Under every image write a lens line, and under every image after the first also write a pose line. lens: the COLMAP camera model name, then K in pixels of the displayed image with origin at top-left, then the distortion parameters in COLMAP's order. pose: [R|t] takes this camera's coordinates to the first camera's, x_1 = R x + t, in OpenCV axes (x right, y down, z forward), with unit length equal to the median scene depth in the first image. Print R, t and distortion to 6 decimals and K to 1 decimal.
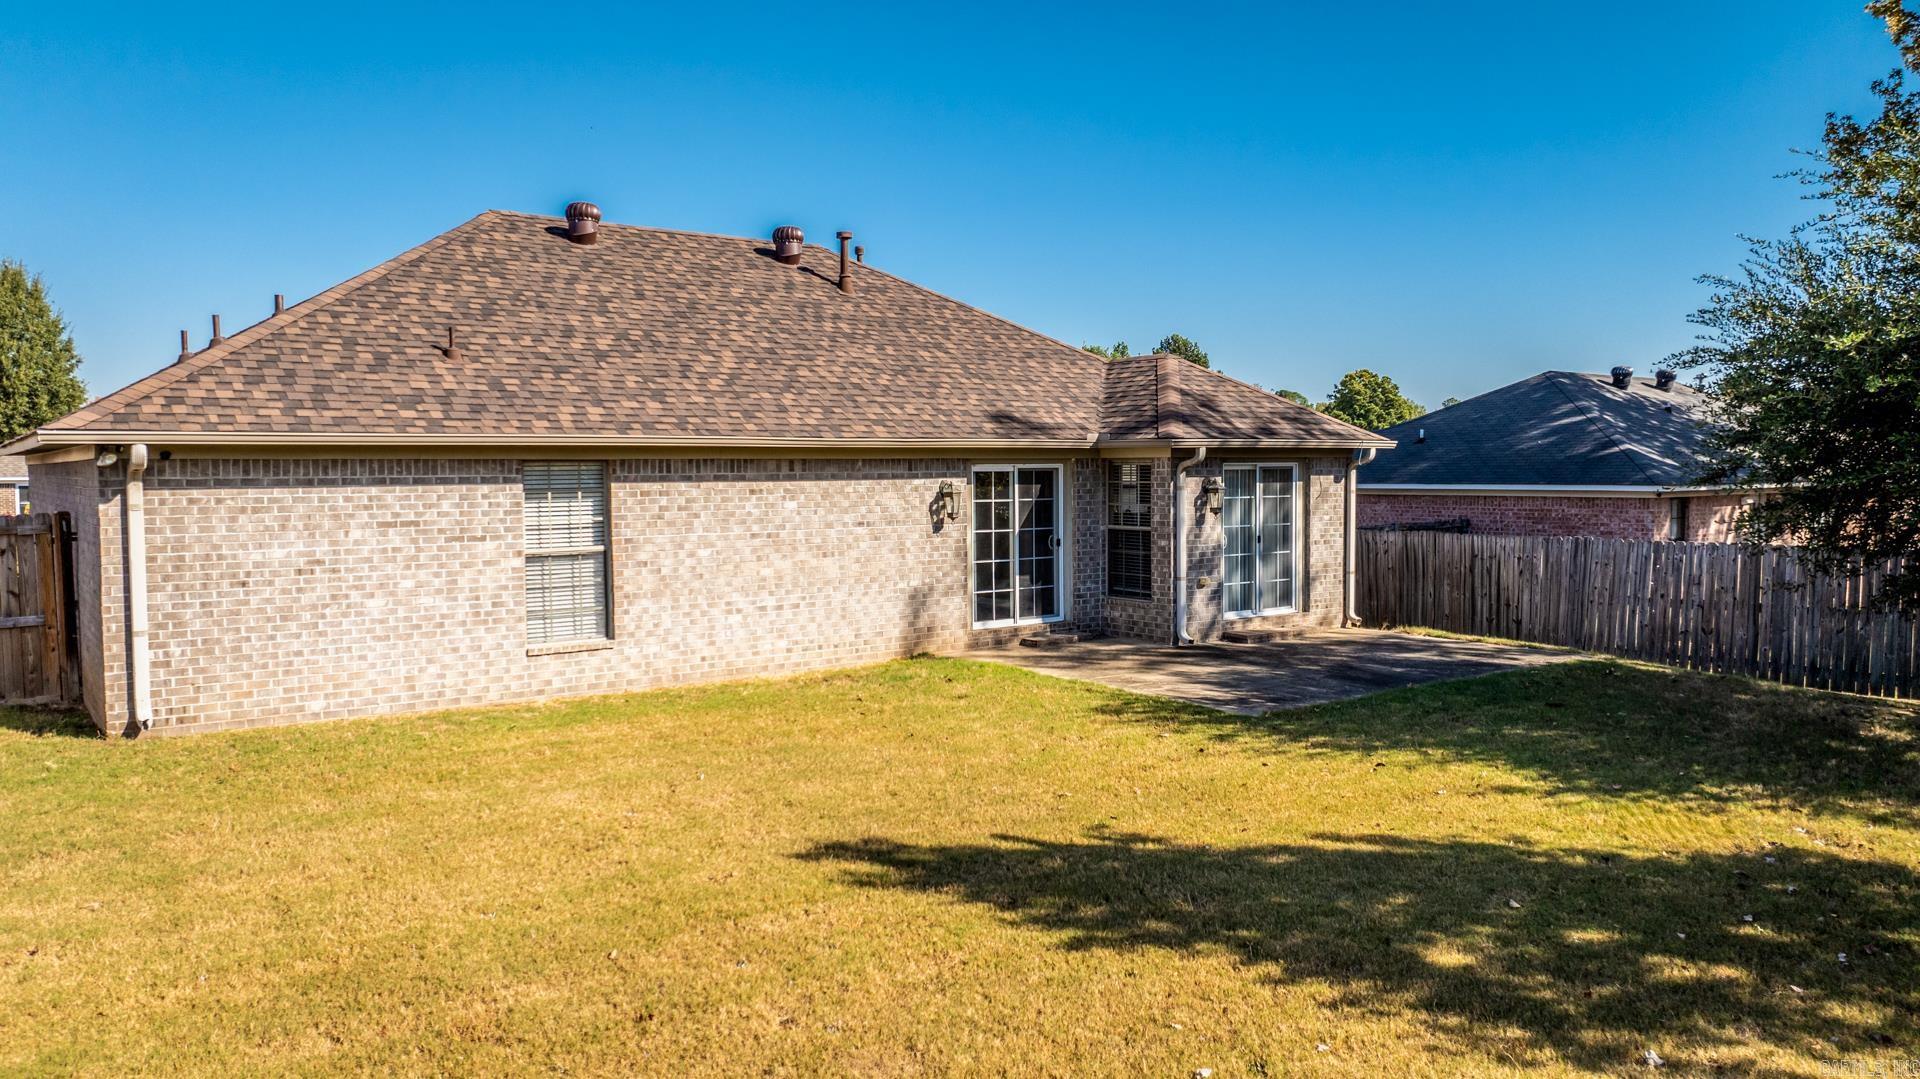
lens RADIAL K [[1295.4, 0, 953.9], [0, 1295.4, 532.9], [0, 0, 1]] dist [-0.036478, -0.000808]
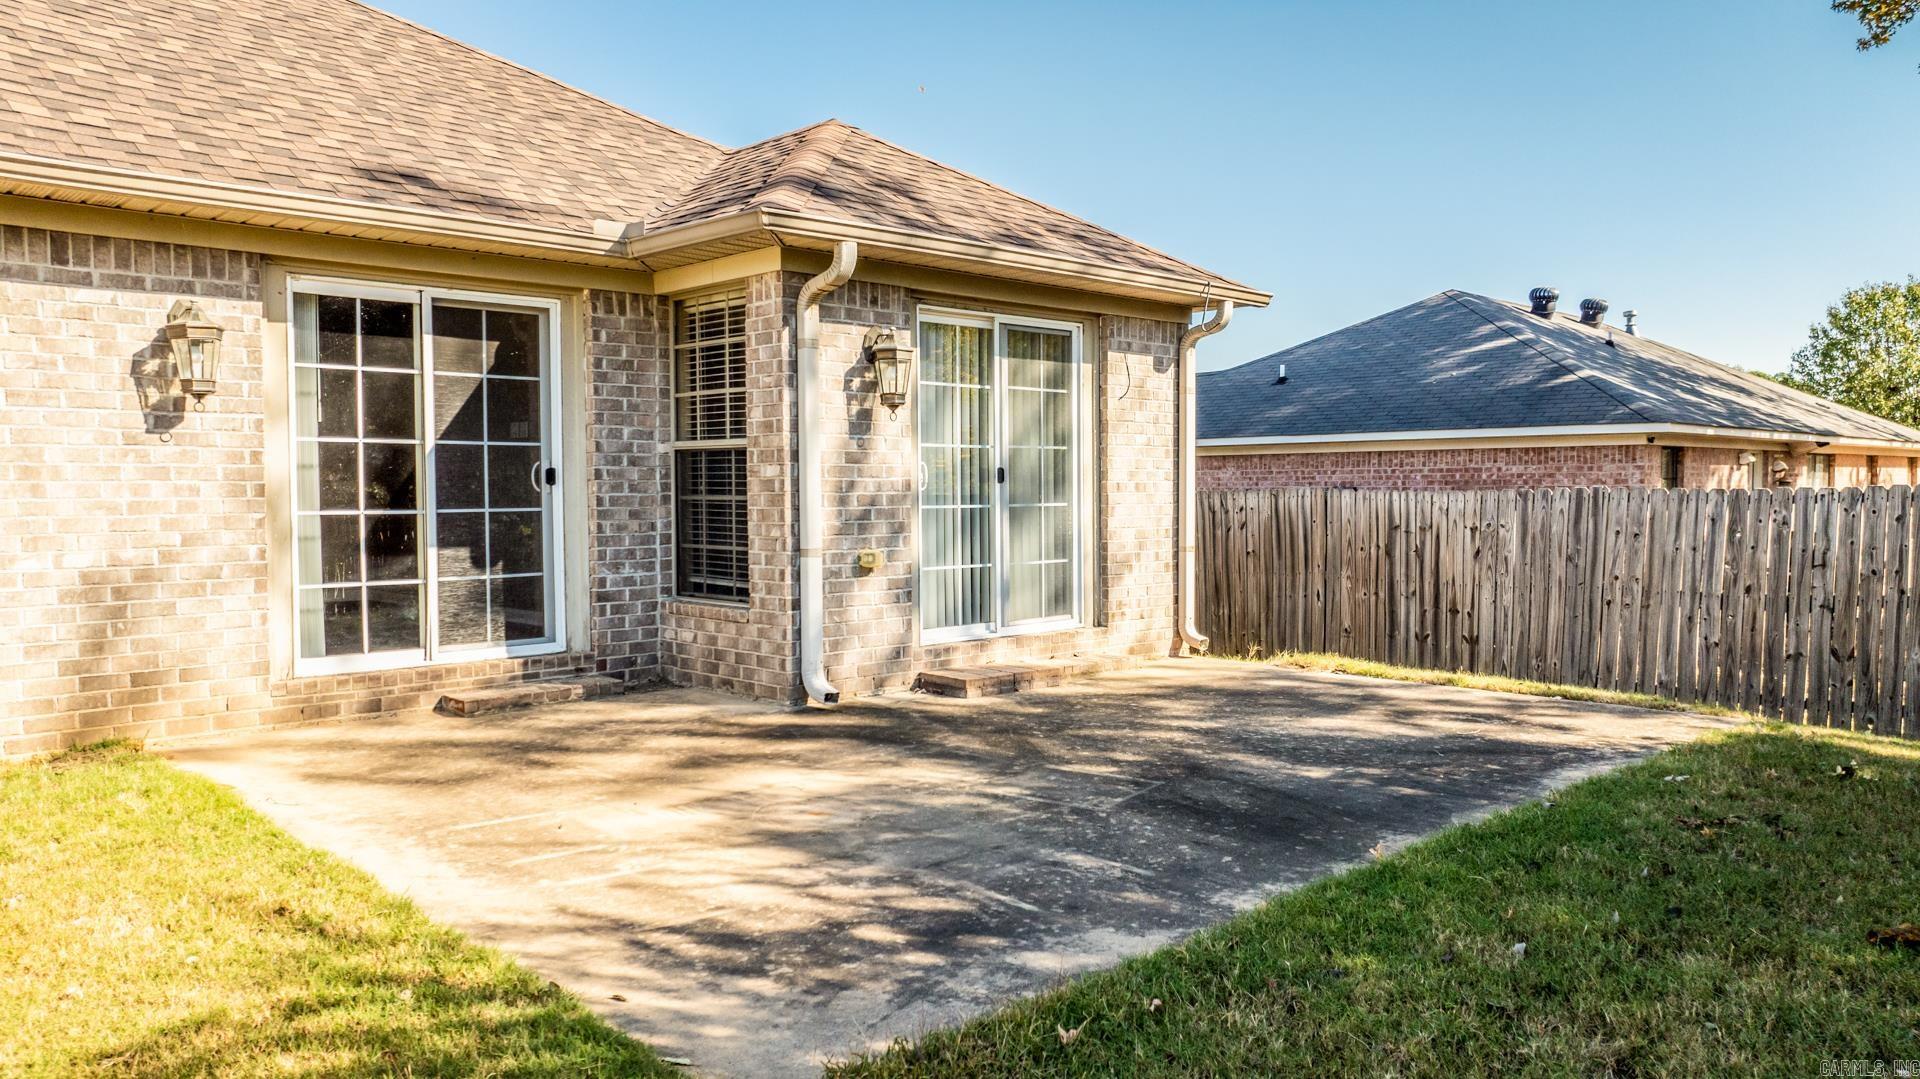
lens RADIAL K [[1295.4, 0, 963.9], [0, 1295.4, 543.8], [0, 0, 1]] dist [-0.036478, -0.000808]
pose [[0.991159, -0.003166, 0.132643, 0.162509], [0.004220, 0.999962, -0.007660, 0.034549], [-0.132614, 0.008152, 0.991134, 0.540096]]
